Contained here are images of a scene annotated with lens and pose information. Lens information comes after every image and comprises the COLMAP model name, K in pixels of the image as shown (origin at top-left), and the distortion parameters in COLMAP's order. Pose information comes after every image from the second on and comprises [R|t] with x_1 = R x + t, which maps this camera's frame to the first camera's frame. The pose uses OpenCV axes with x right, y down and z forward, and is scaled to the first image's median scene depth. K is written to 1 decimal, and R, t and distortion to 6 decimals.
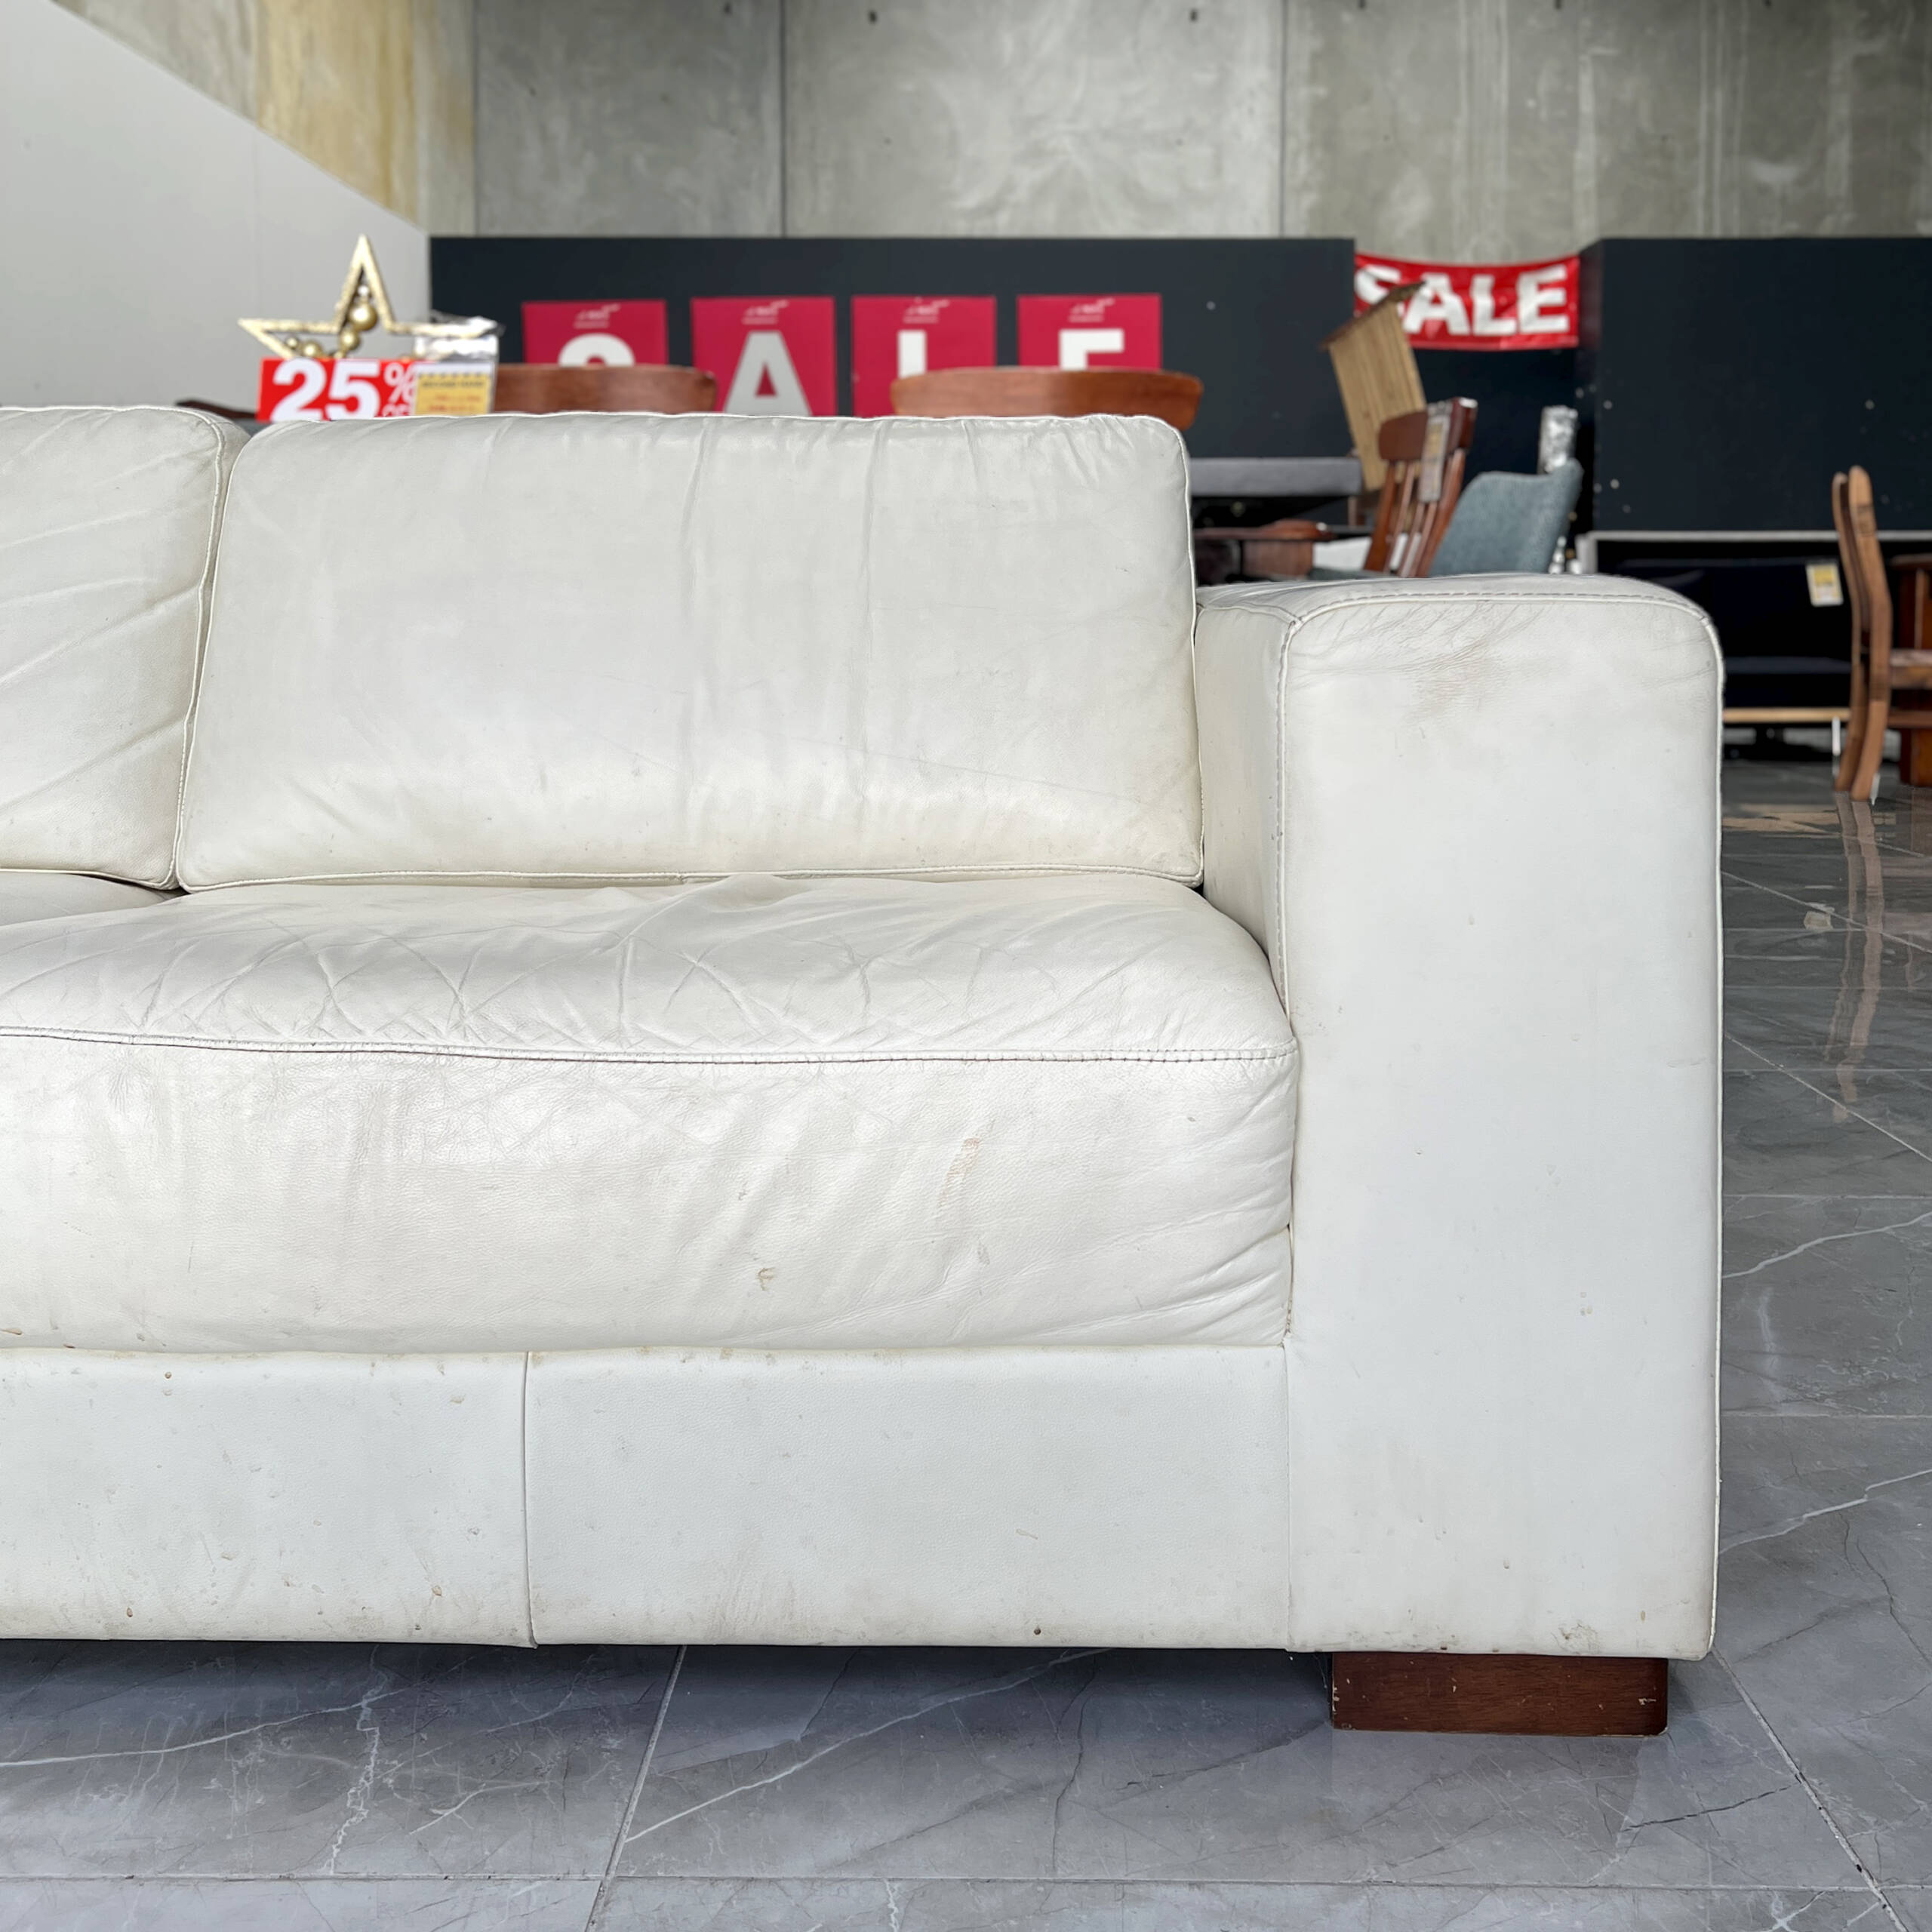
lens RADIAL K [[2036.2, 0, 952.2], [0, 2036.2, 975.6], [0, 0, 1]] dist [0.054437, 0.000000]
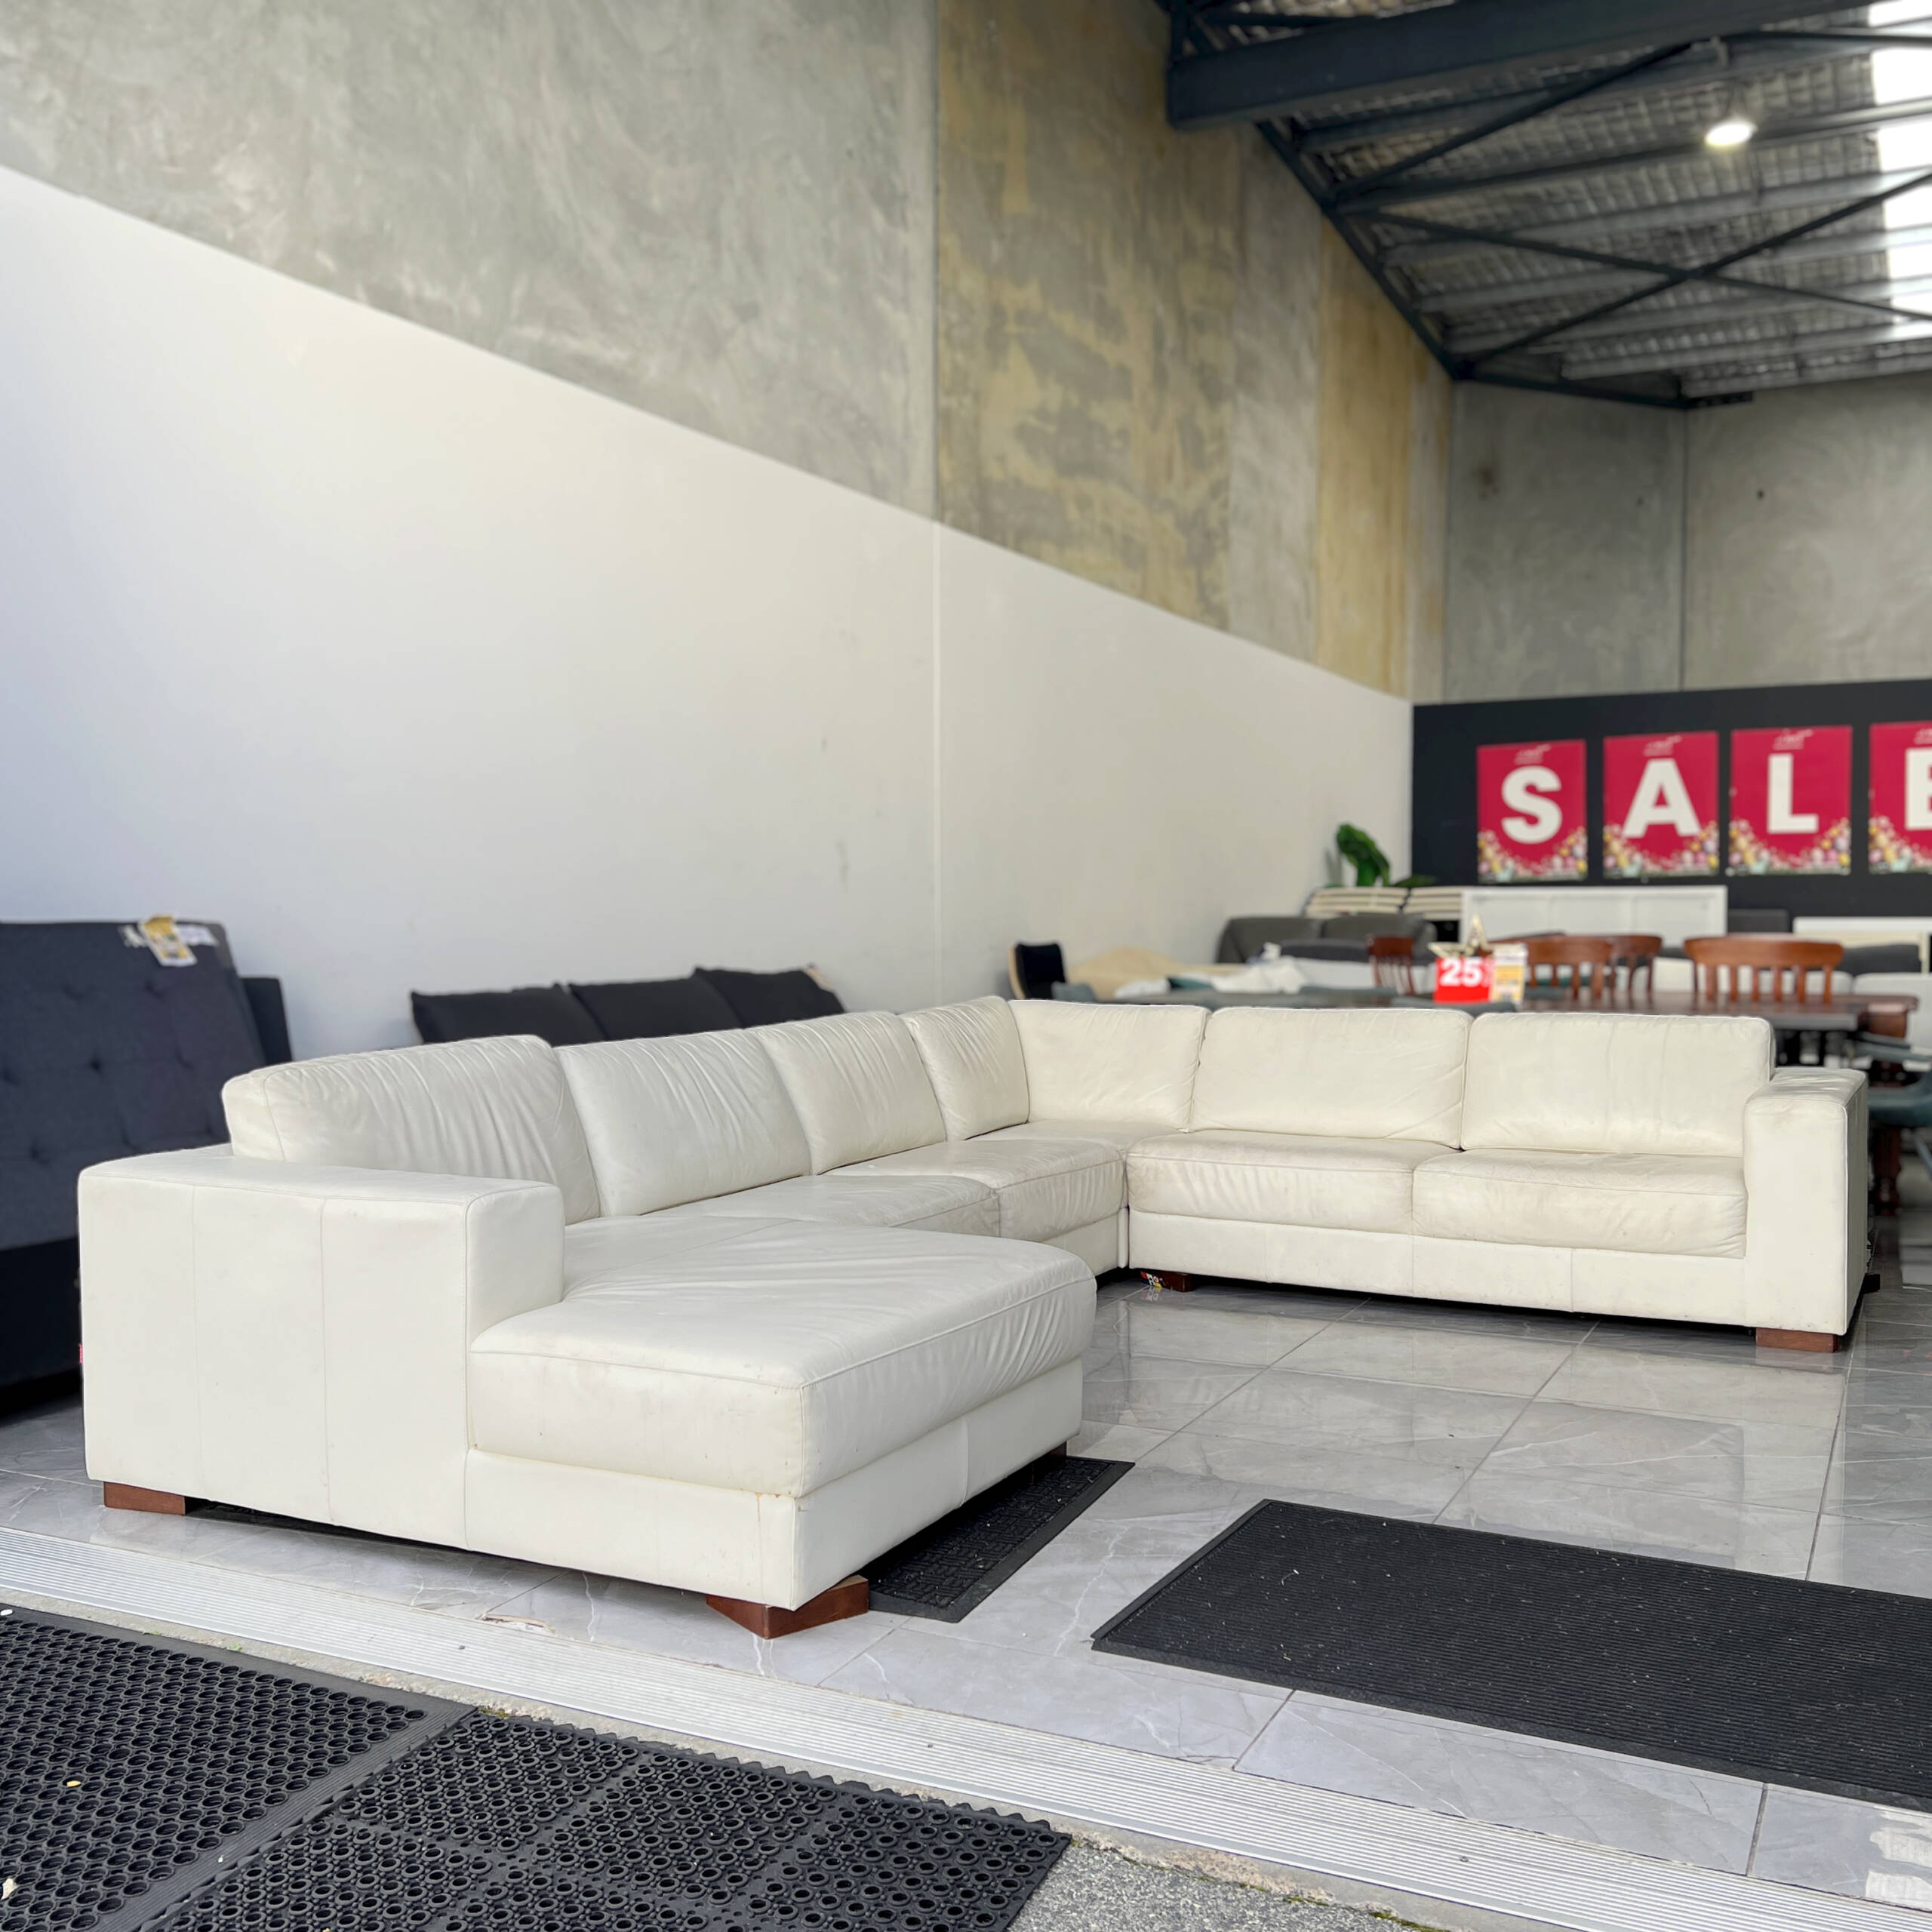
lens RADIAL K [[2036.2, 0, 950.7], [0, 2036.2, 963.7], [0, 0, 1]] dist [0.054437, 0.000000]
pose [[0.909230, 0.001038, -0.416293, 0.044158], [-0.060960, 0.989549, -0.130676, 0.022489], [0.411807, 0.144192, 0.899791, -0.379856]]
